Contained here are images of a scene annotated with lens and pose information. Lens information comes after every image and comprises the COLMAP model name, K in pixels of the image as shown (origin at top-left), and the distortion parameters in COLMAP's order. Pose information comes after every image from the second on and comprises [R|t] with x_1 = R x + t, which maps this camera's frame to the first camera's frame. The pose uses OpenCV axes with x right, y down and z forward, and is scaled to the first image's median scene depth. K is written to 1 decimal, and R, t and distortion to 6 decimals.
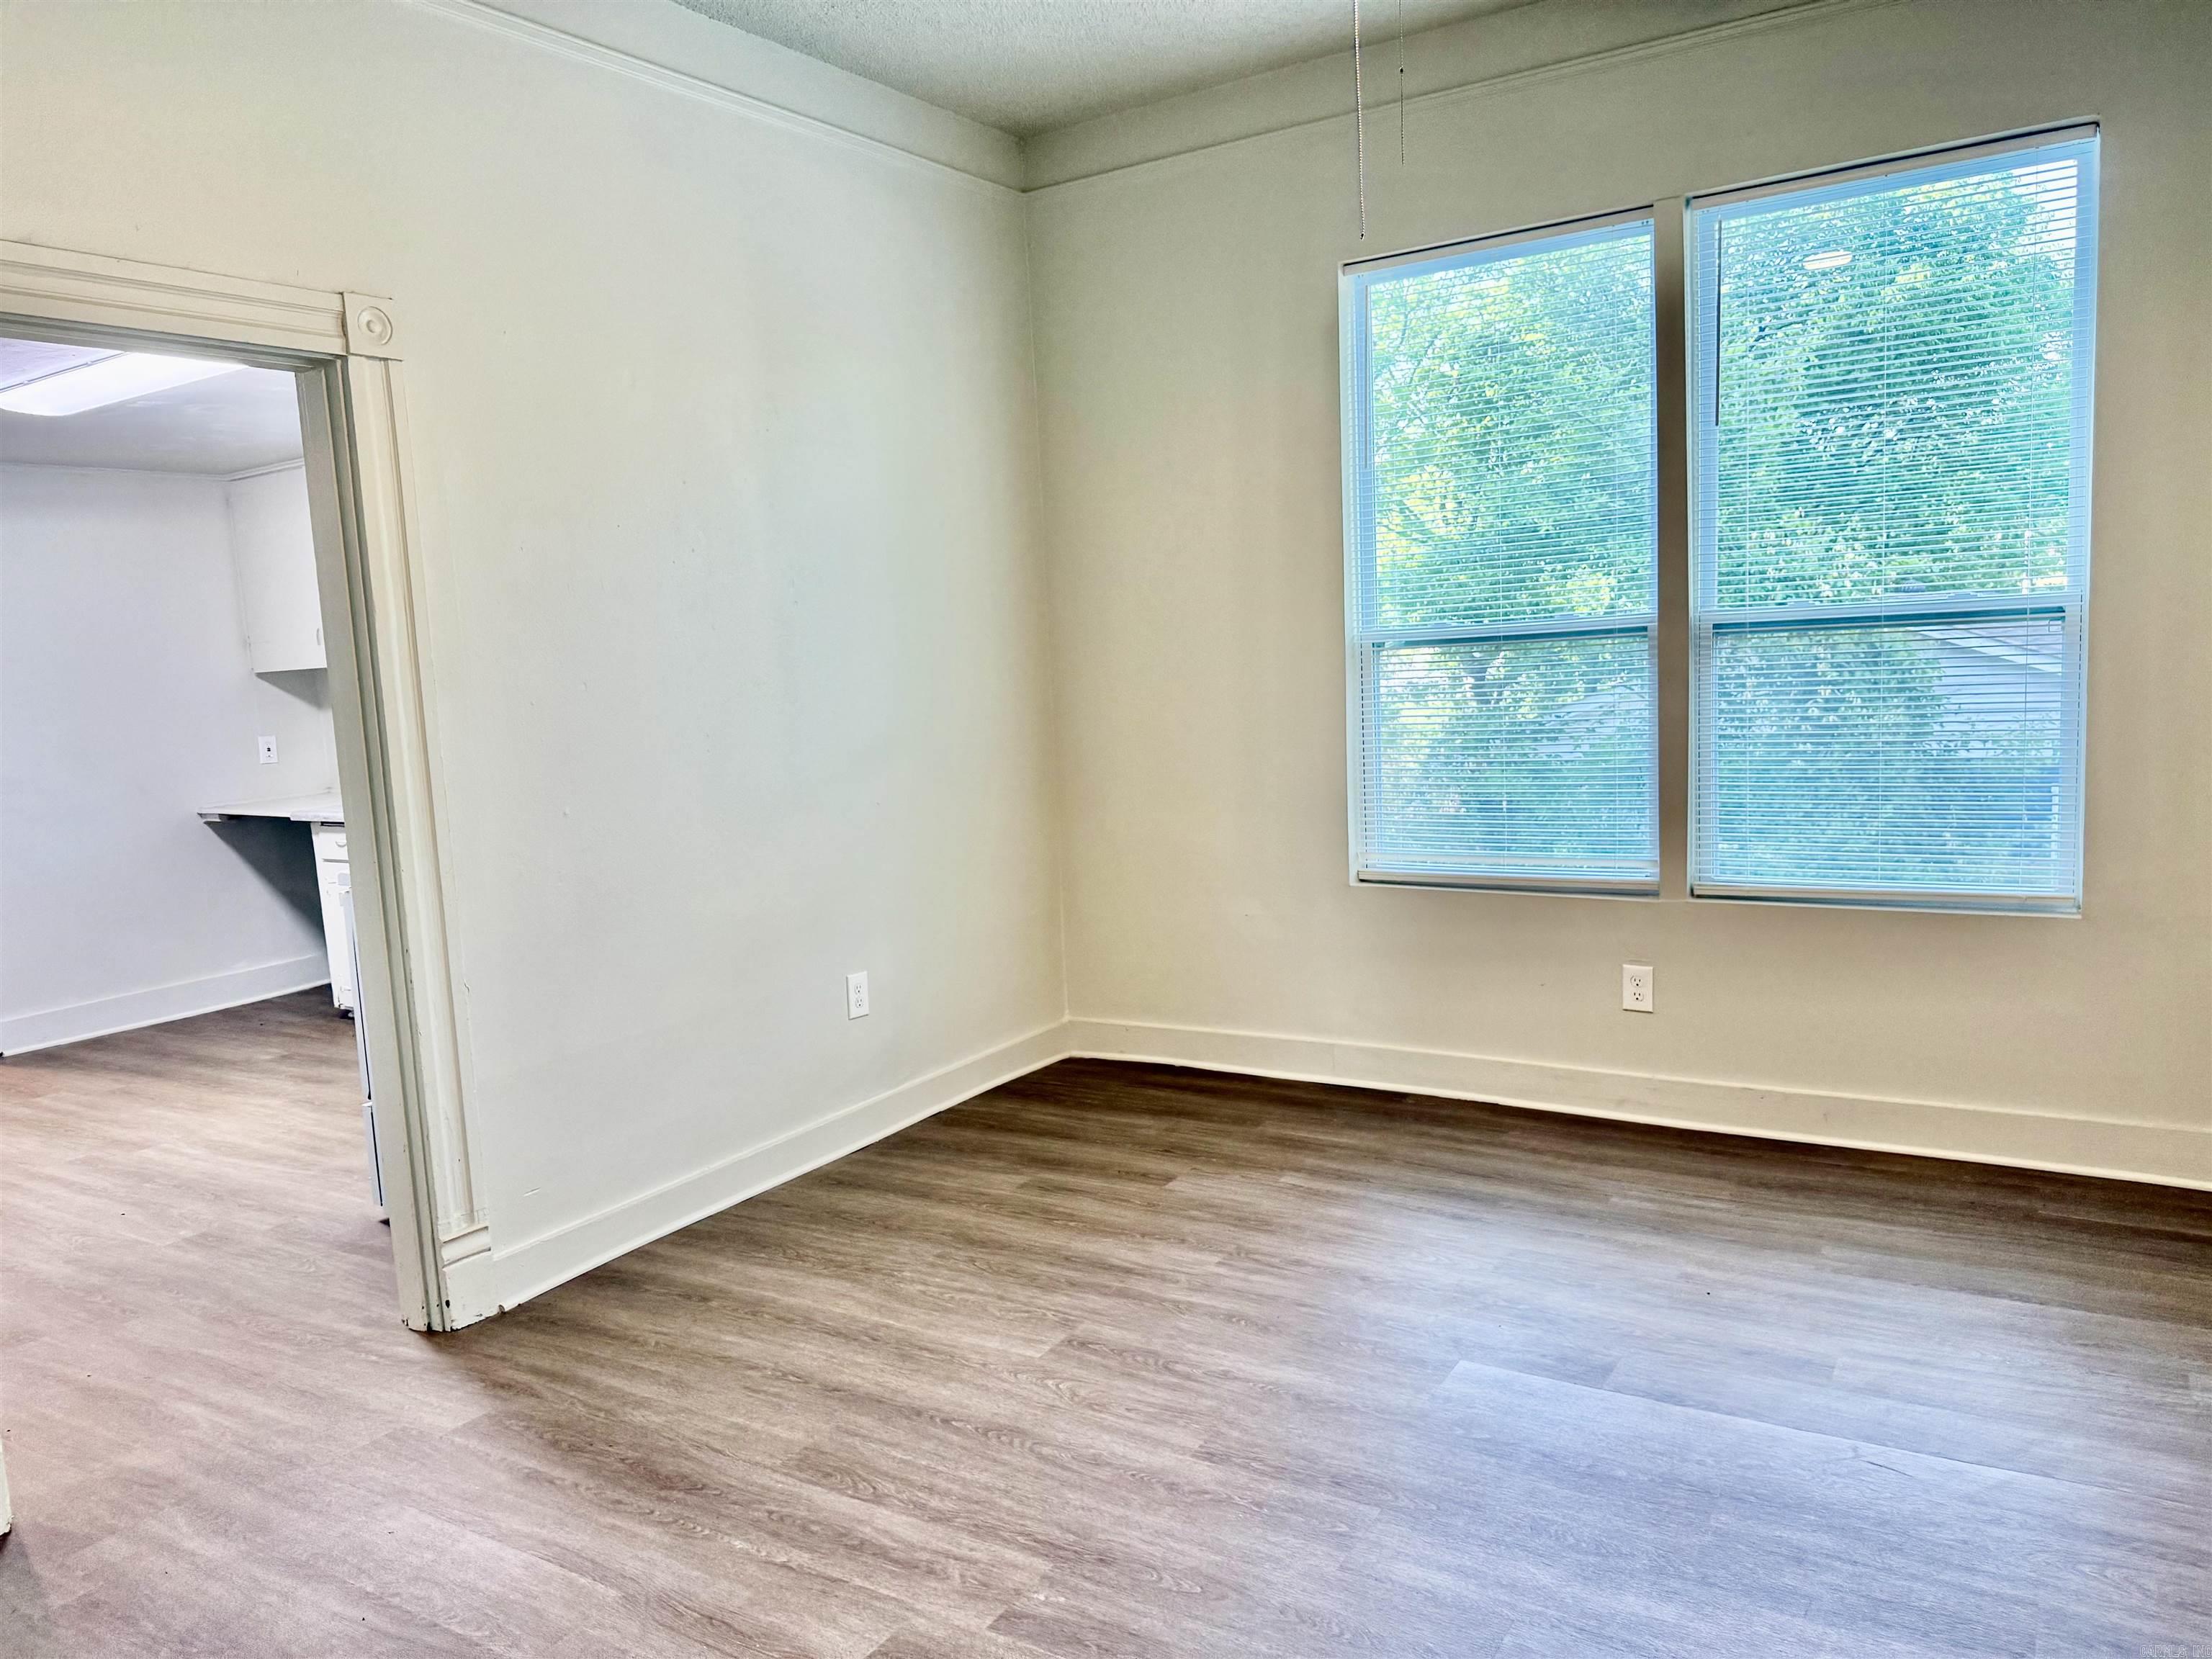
lens RADIAL K [[1580.3, 0, 1094.1], [0, 1580.3, 835.3], [0, 0, 1]] dist [0.001351, -0.011598]
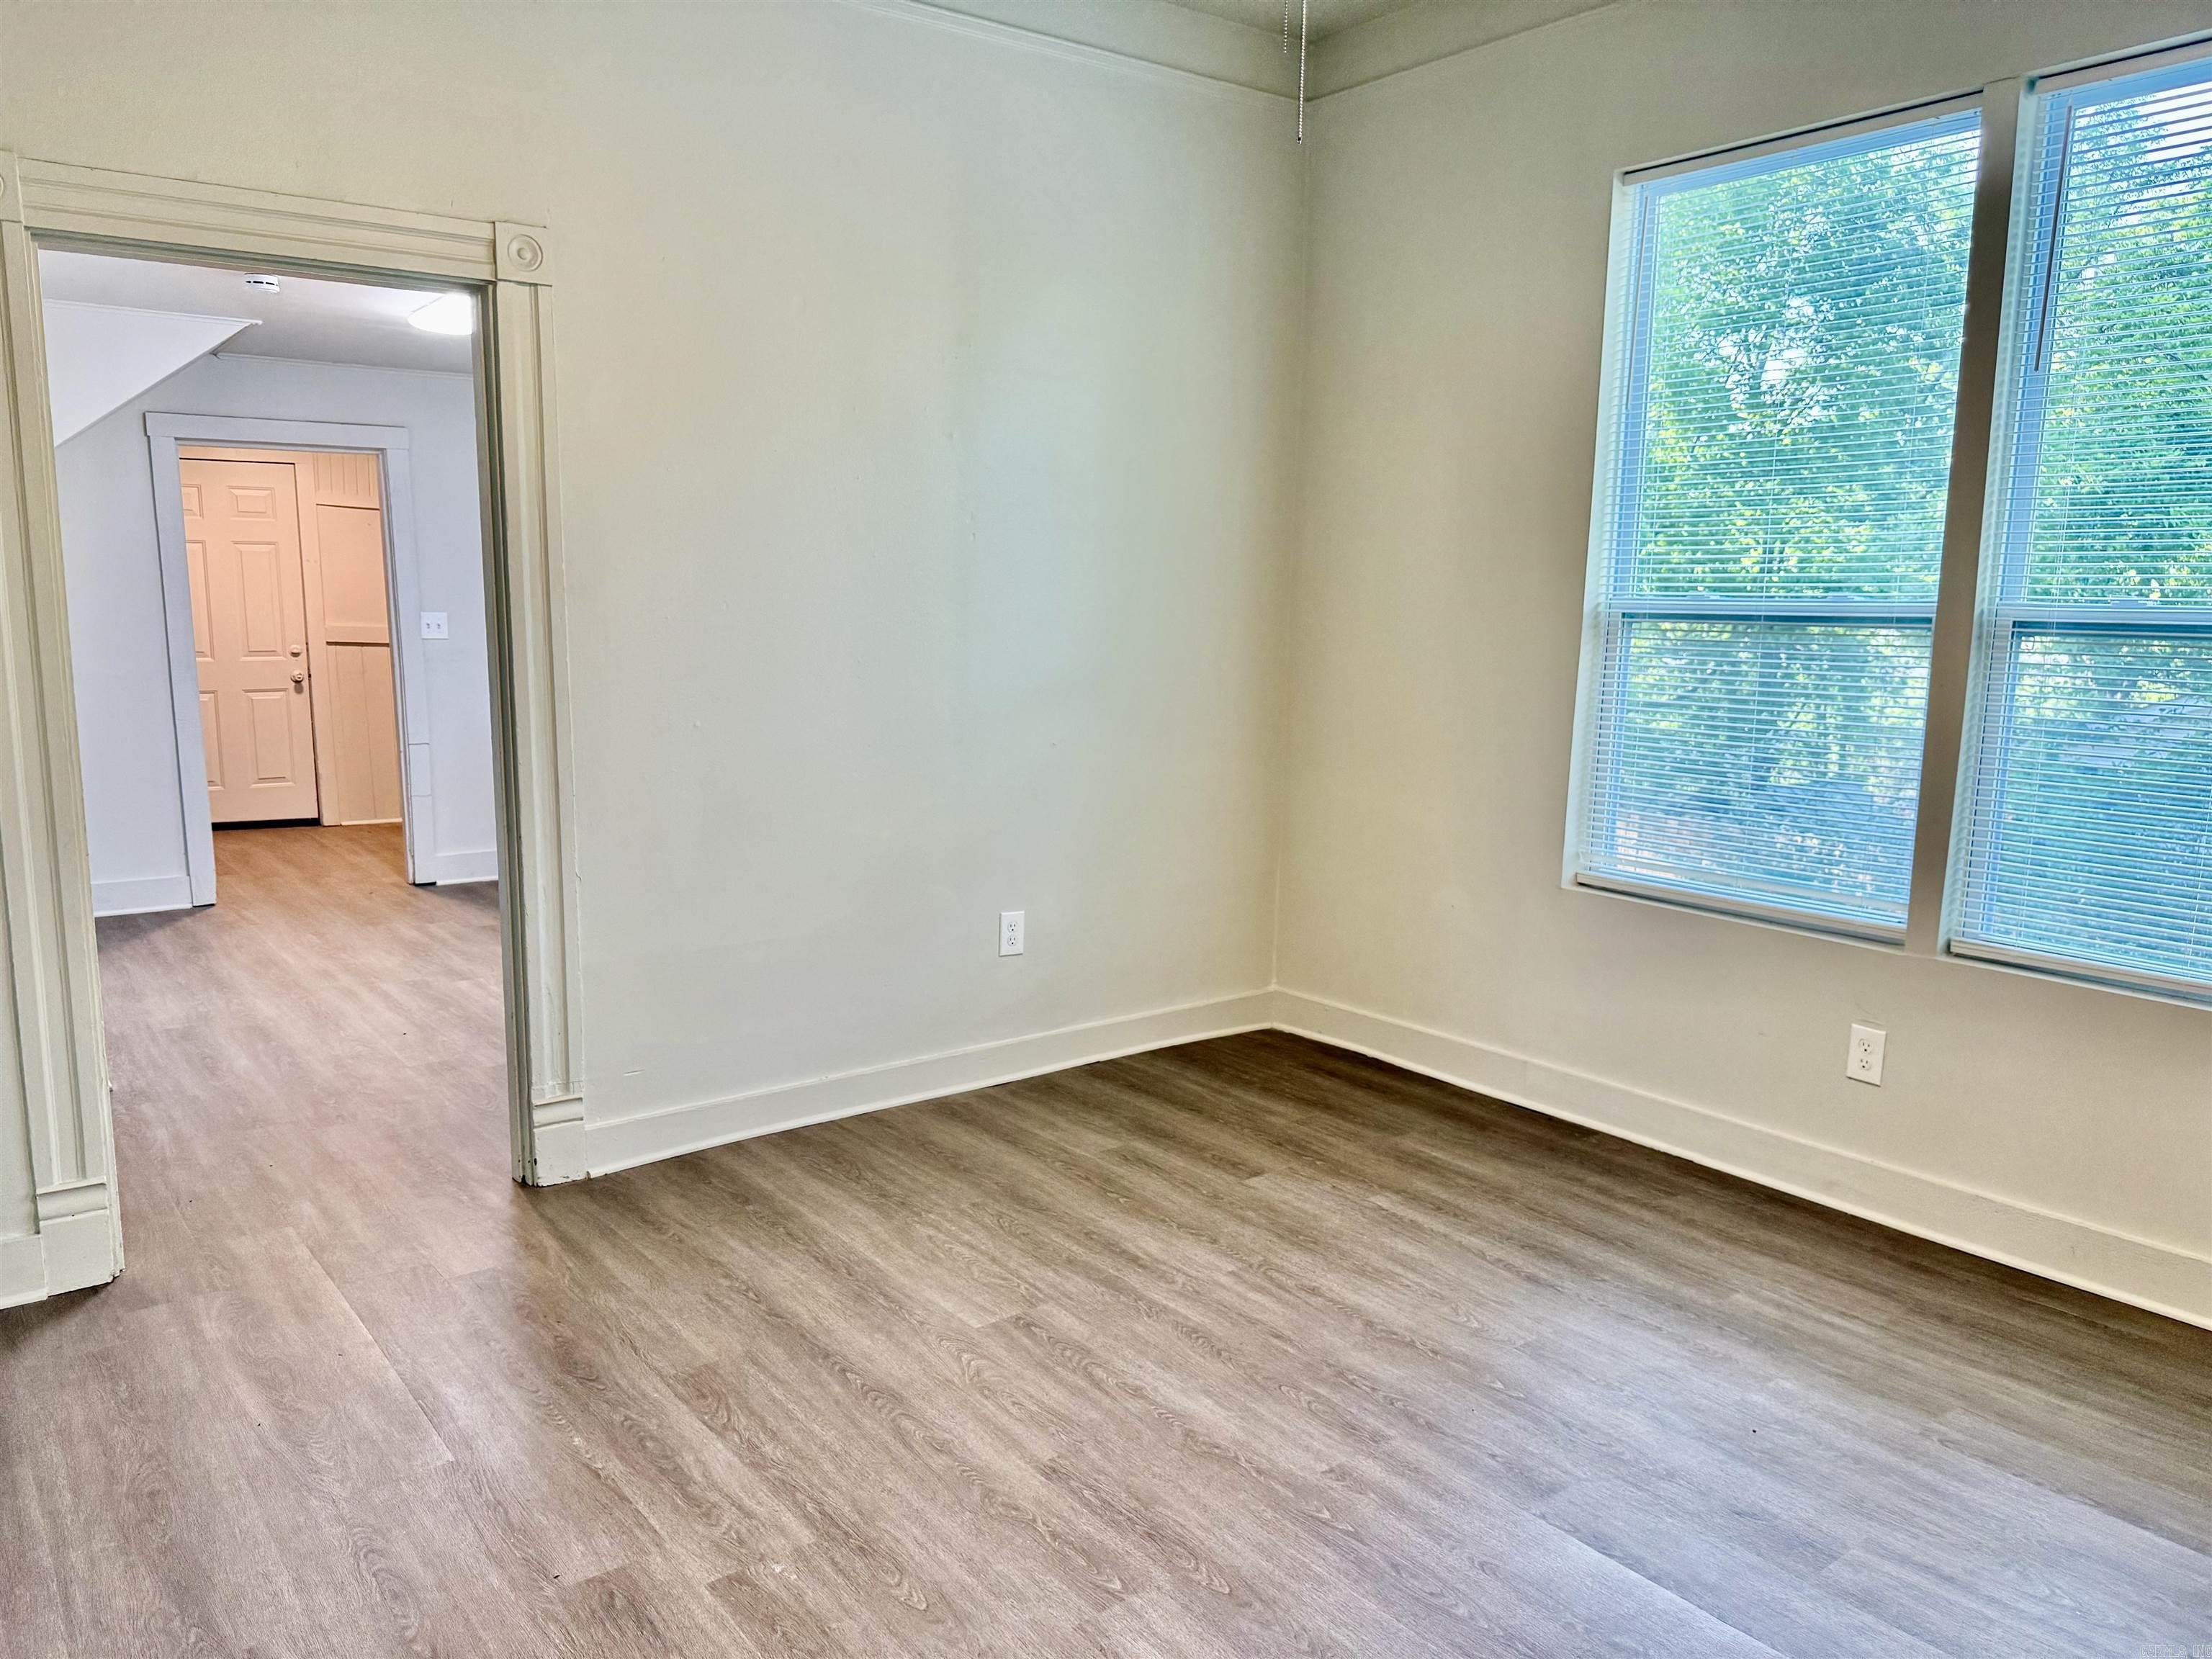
lens RADIAL K [[1580.3, 0, 1094.1], [0, 1580.3, 835.3], [0, 0, 1]] dist [0.001351, -0.011598]
pose [[0.935946, 0.116450, -0.332331, 0.257133], [-0.102418, 0.992961, 0.059496, -0.028292], [0.336920, -0.021648, 0.941284, 0.095334]]
